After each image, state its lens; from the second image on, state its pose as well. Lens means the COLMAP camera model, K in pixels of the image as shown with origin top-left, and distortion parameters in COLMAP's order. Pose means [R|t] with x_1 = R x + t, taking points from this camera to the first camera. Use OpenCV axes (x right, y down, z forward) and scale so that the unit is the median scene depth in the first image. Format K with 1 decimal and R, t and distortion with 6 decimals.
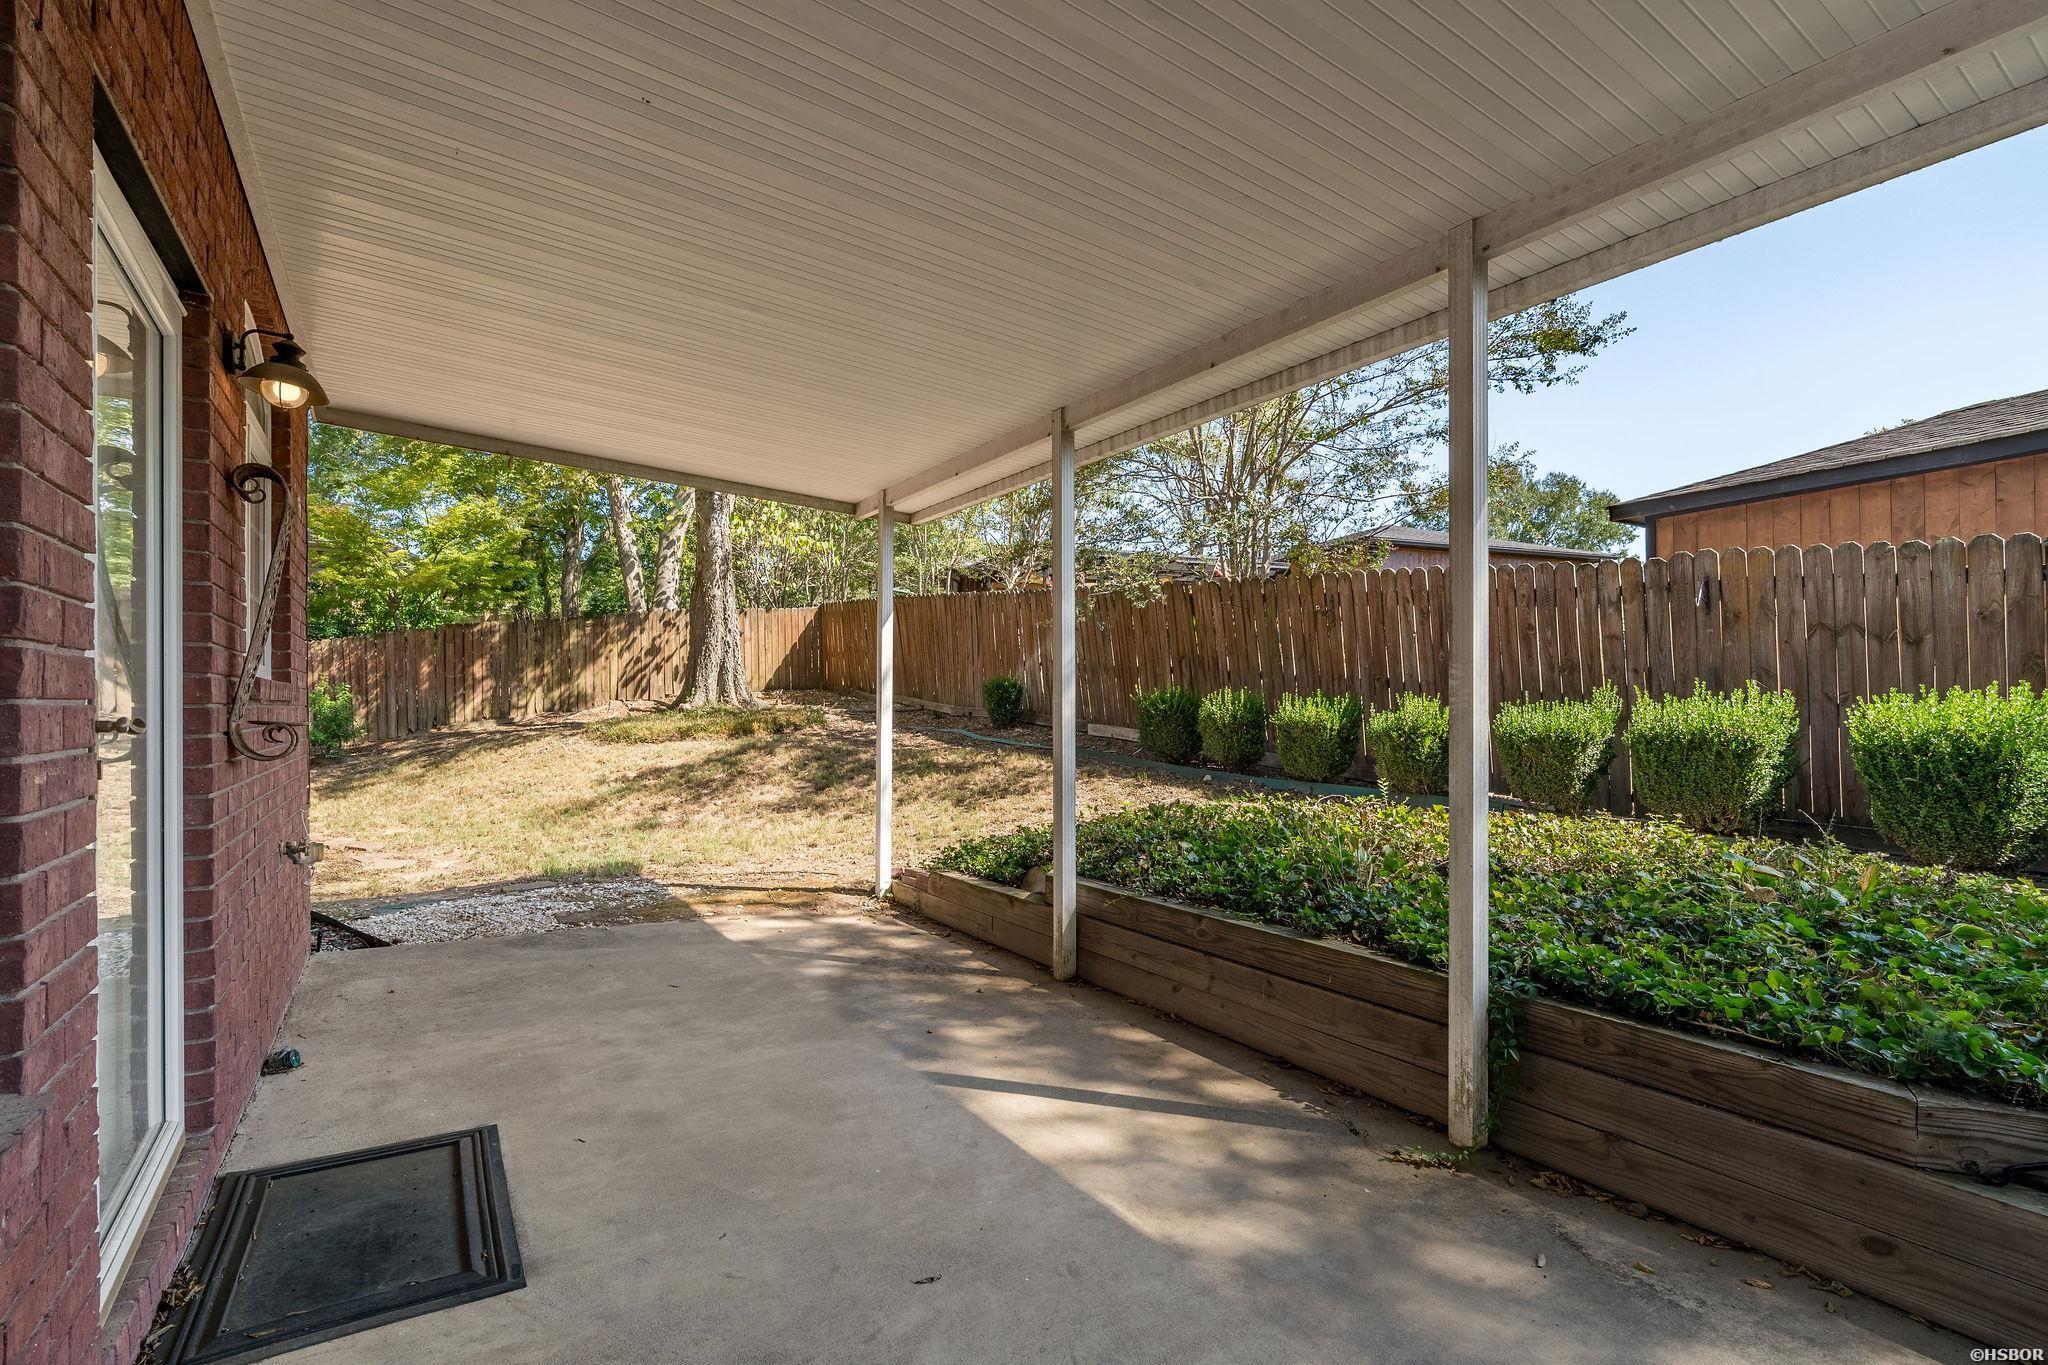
lens RADIAL K [[910.5, 0, 1011.2], [0, 910.5, 686.4], [0, 0, 1]] dist [-0.003548, -0.000325]
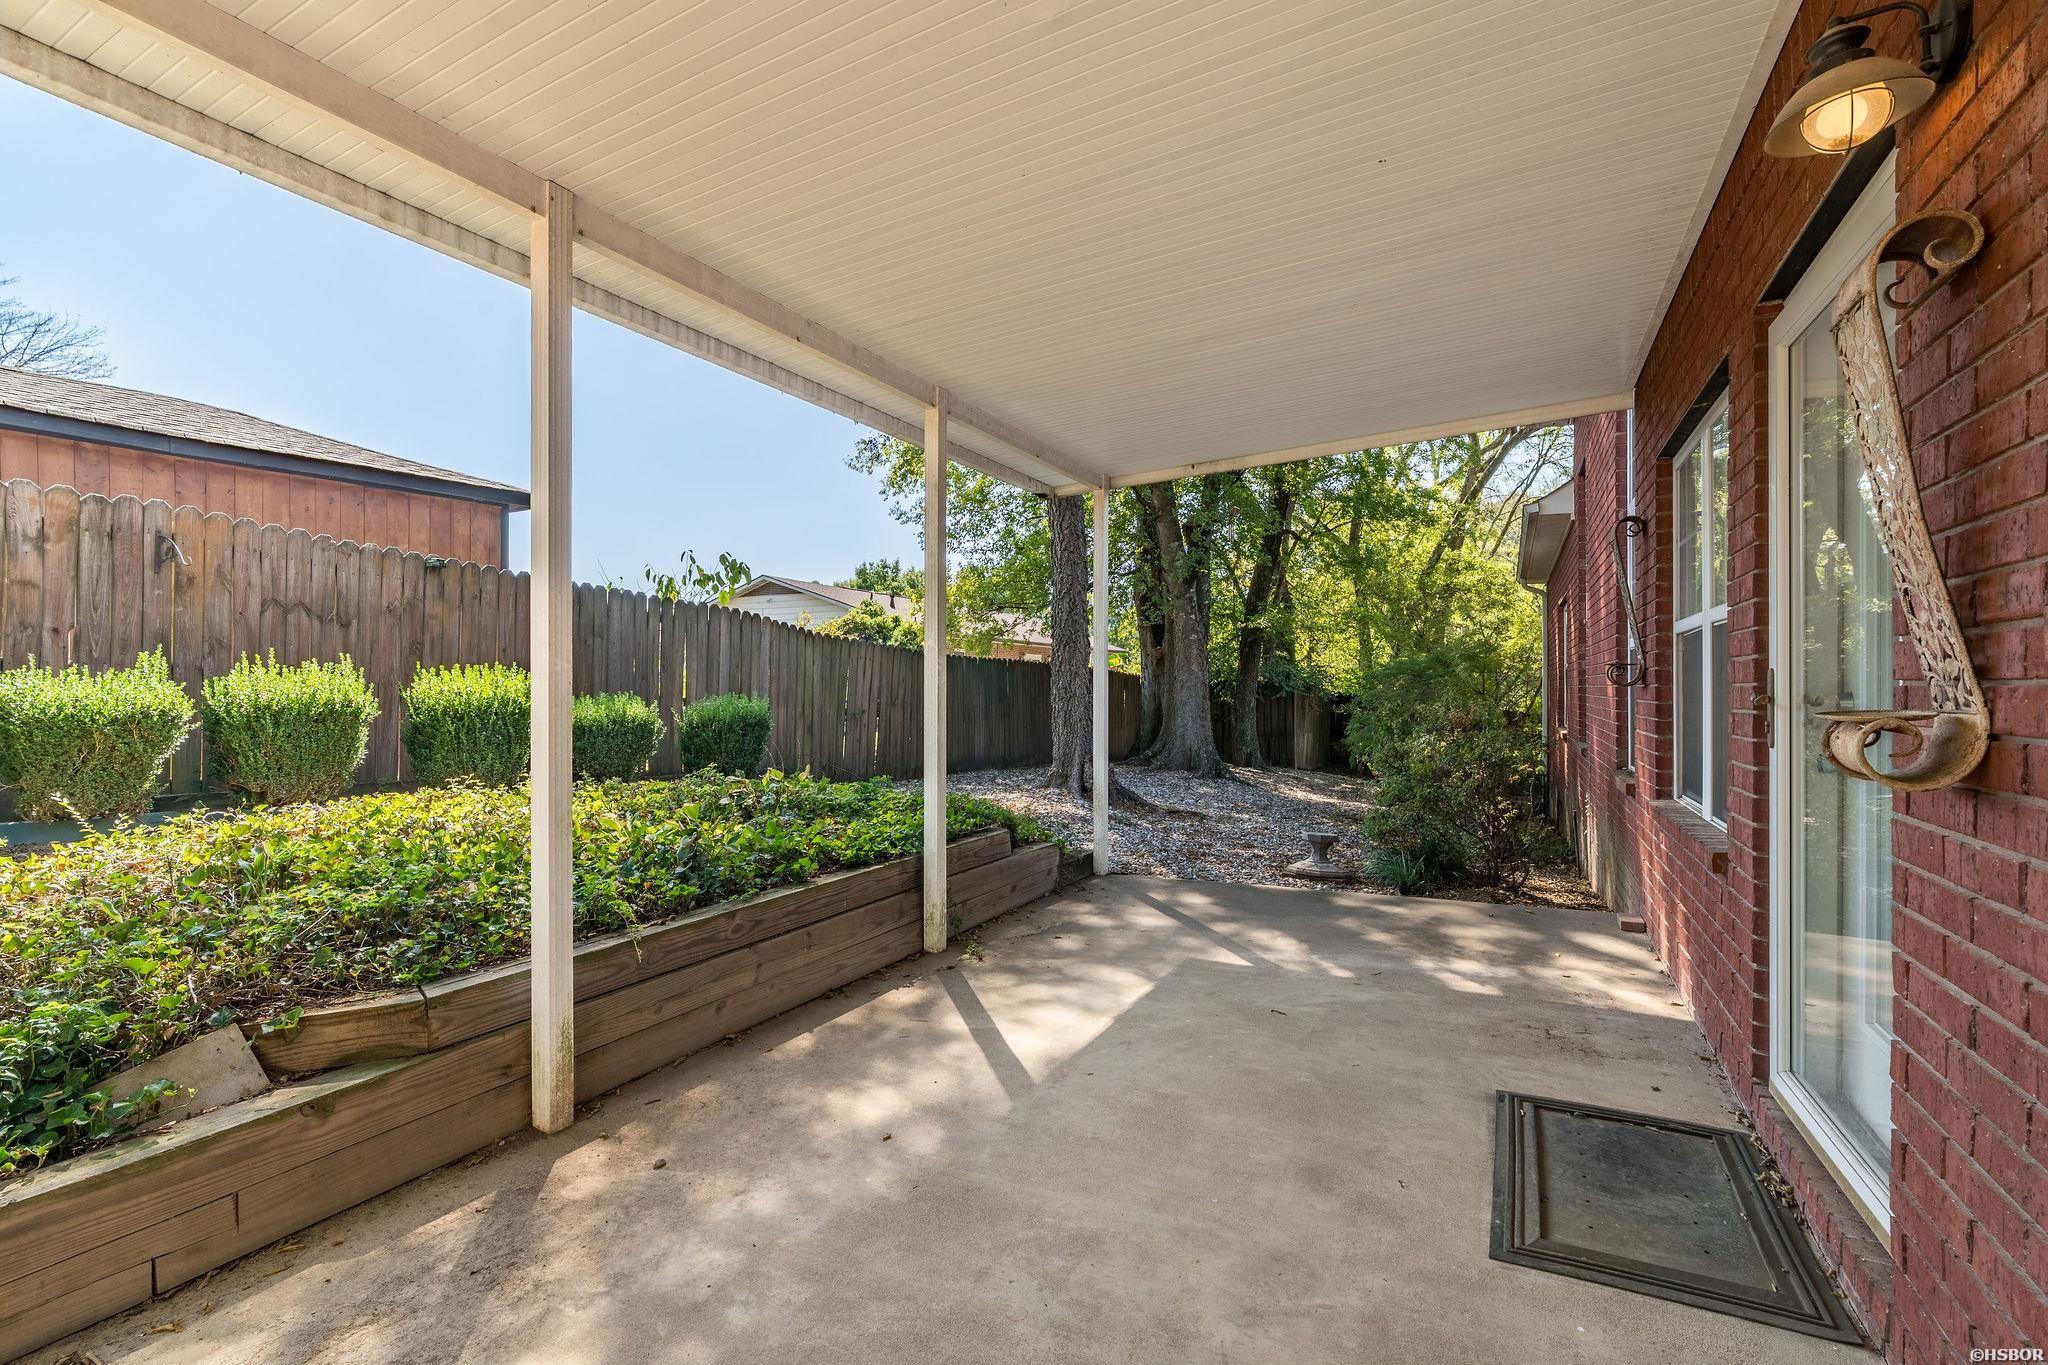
lens RADIAL K [[910.5, 0, 1011.2], [0, 910.5, 686.4], [0, 0, 1]] dist [-0.003548, -0.000325]
pose [[-0.472638, -0.005042, 0.881242, -0.481059], [-0.027054, 0.999595, -0.008791, 0.019282], [-0.880841, -0.027997, -0.472583, 0.795663]]
